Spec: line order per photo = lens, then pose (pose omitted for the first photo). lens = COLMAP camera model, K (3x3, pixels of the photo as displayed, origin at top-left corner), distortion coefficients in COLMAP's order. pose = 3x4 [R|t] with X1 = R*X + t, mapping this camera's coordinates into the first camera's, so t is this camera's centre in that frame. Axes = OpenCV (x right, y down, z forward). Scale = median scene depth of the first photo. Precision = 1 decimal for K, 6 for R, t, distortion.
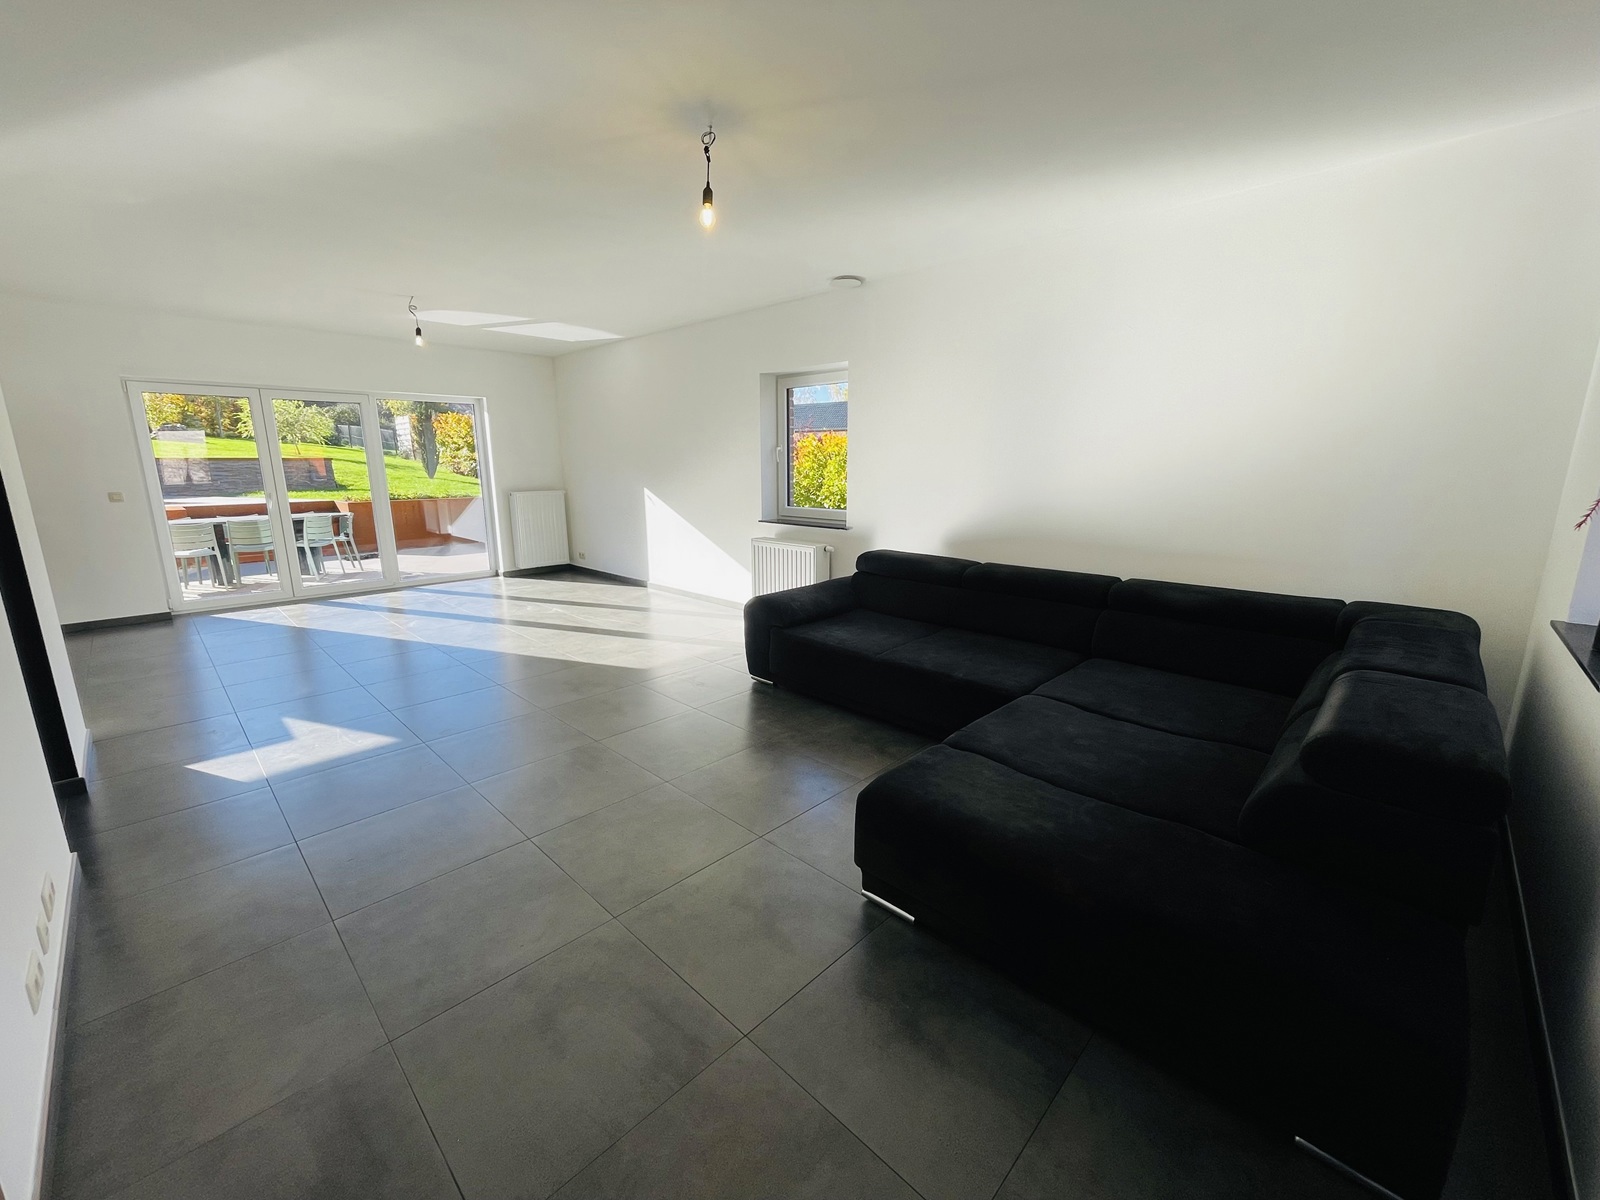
lens RADIAL K [[647.3, 0, 800.0], [0, 647.3, 600.0], [0, 0, 1]] dist [-0.001808, -0.000039]
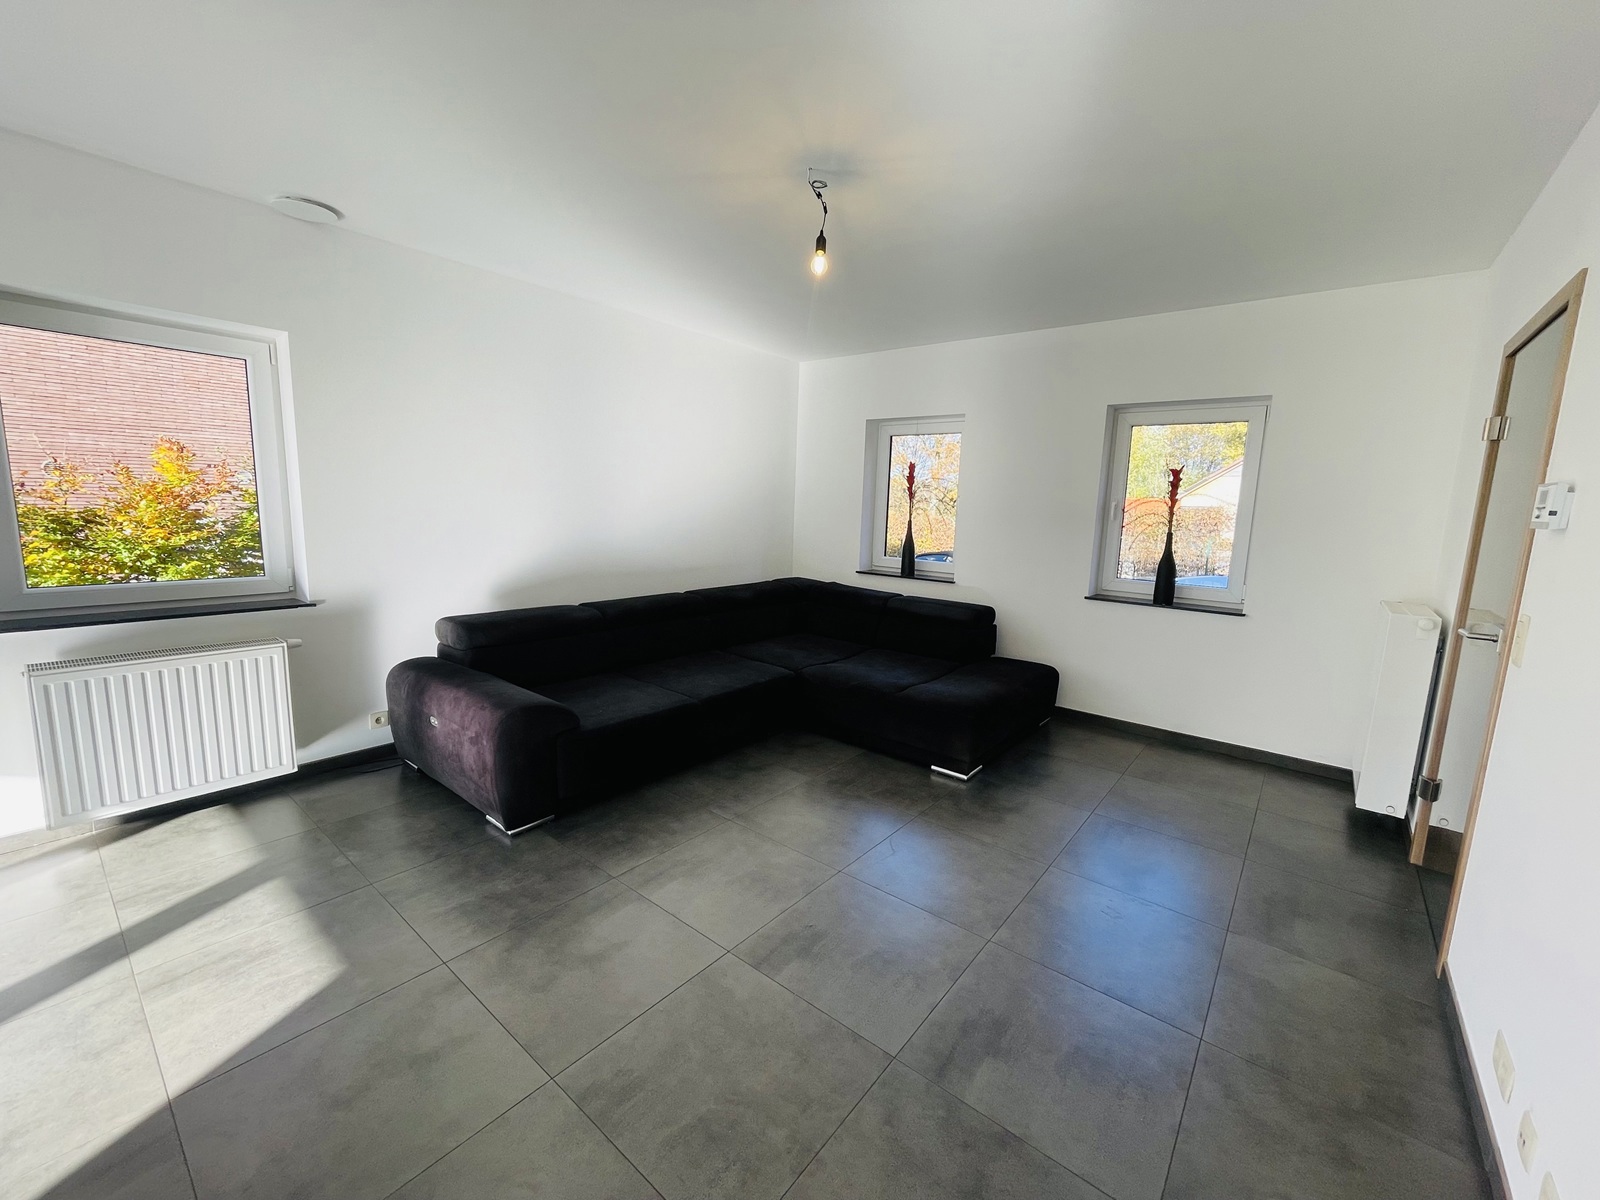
lens RADIAL K [[653.1, 0, 800.0], [0, 653.1, 600.0], [0, 0, 1]] dist [-0.000477, 0.000088]
pose [[-0.093627, -0.151494, 0.984014, -0.844162], [0.175640, 0.970341, 0.166101, -0.197719], [-0.979992, 0.188383, -0.064242, 0.851842]]
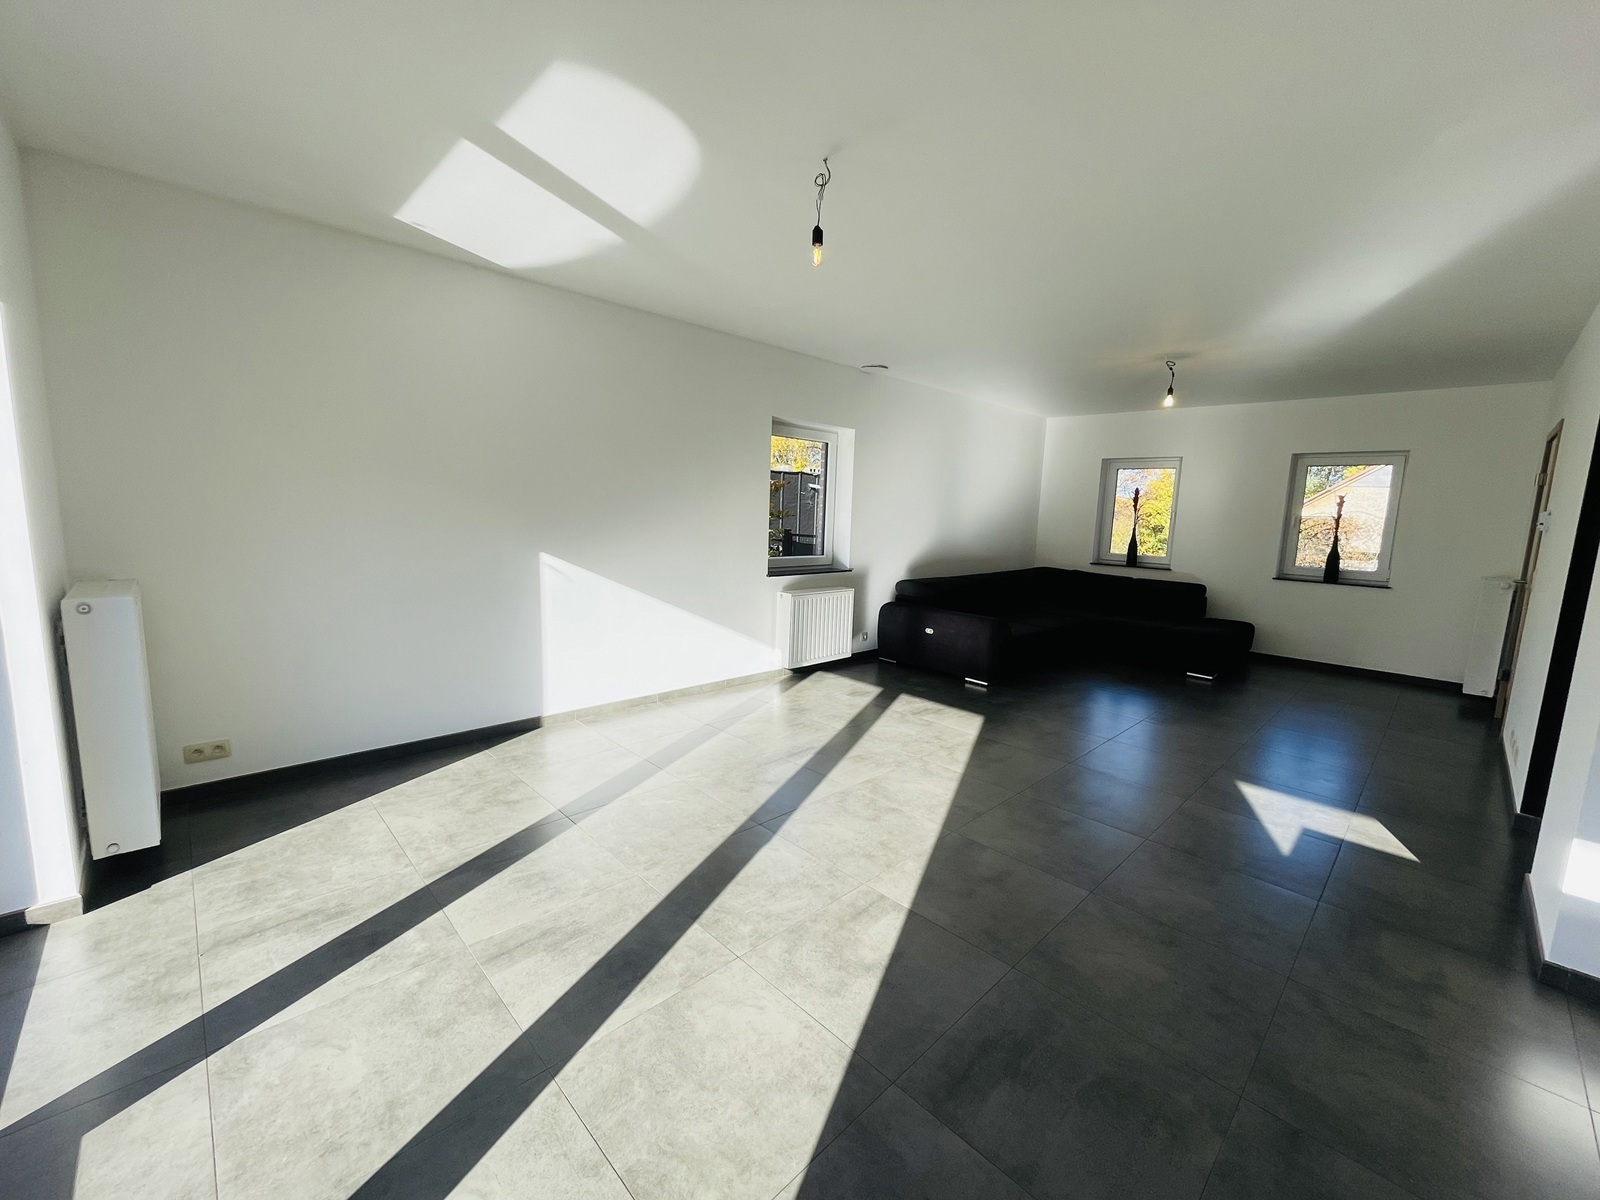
lens RADIAL K [[647.3, 0, 800.0], [0, 647.3, 600.0], [0, 0, 1]] dist [-0.001808, -0.000039]
pose [[0.025277, -0.140084, 0.989817, -1.582811], [0.176855, 0.975142, 0.133490, -0.334301], [-0.983912, 0.171680, 0.049424, 1.516839]]
